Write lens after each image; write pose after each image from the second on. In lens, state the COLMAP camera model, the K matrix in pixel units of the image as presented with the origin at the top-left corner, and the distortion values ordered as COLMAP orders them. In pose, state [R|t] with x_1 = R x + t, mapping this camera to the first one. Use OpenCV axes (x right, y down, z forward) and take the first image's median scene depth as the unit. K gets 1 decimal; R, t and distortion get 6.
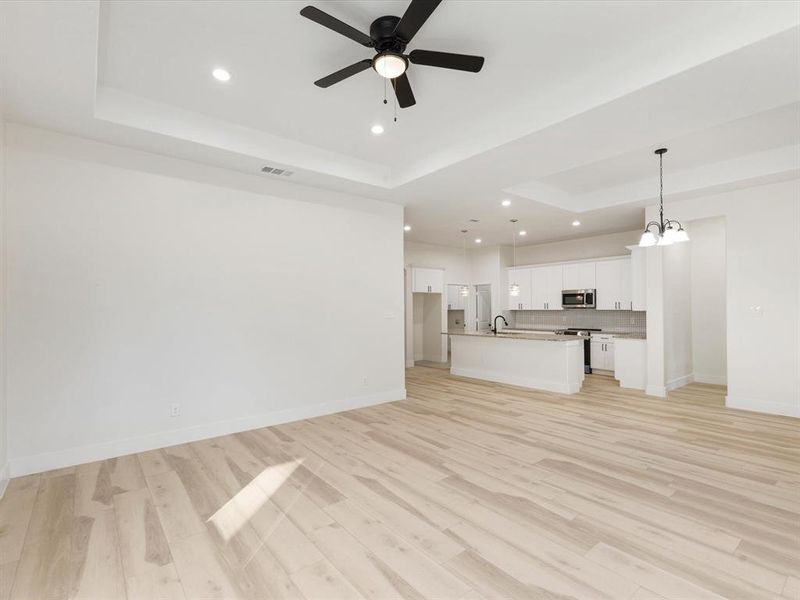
lens RADIAL K [[390.0, 0, 403.1], [0, 390.0, 306.8], [0, 0, 1]] dist [0.007901, 0.000556]
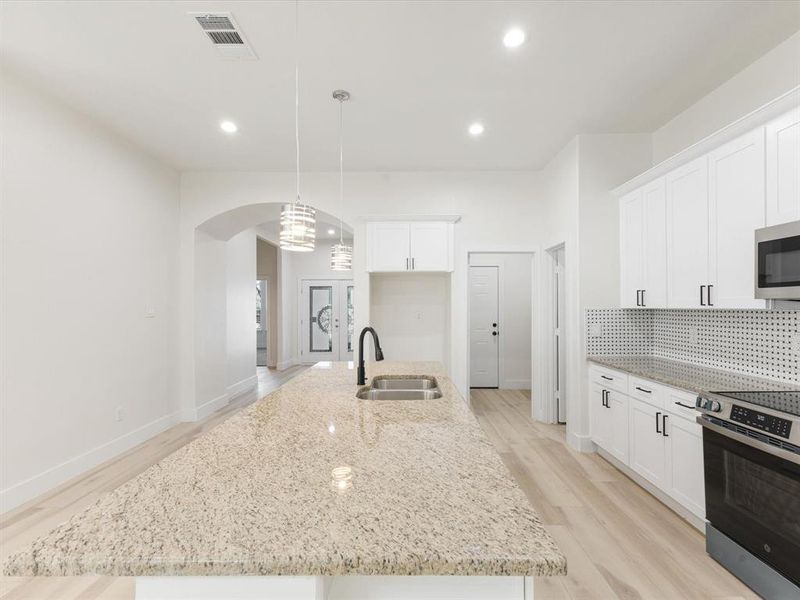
lens RADIAL K [[390.0, 0, 403.1], [0, 390.0, 306.8], [0, 0, 1]] dist [0.007901, 0.000556]
pose [[0.777073, 0.004368, -0.629395, 0.693653], [-0.000861, 0.999982, 0.005876, 0.008800], [0.629410, -0.004024, 0.777063, 1.196144]]
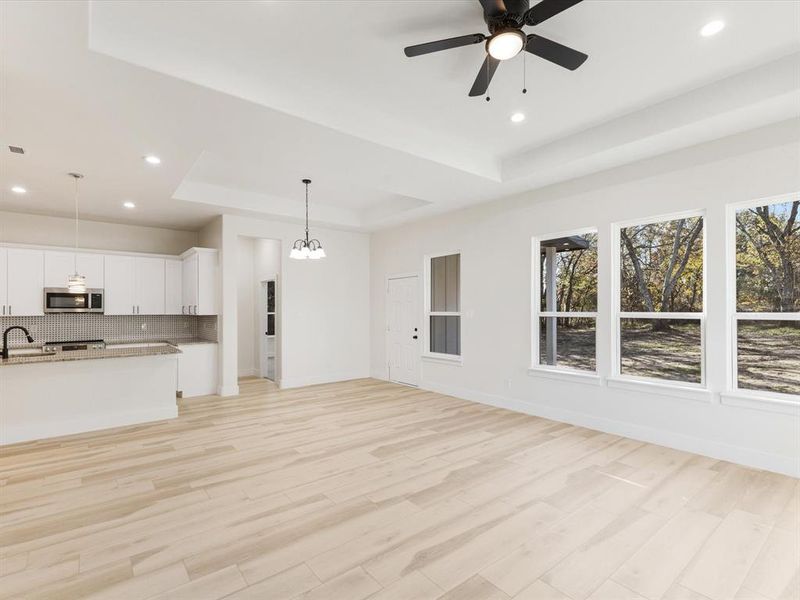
lens RADIAL K [[390.0, 0, 403.1], [0, 390.0, 306.8], [0, 0, 1]] dist [0.007901, 0.000556]
pose [[0.005717, 0.014113, 0.999884, -0.499358], [0.001944, 0.999898, -0.014125, 0.005337], [-0.999982, 0.002025, 0.005689, 0.649027]]
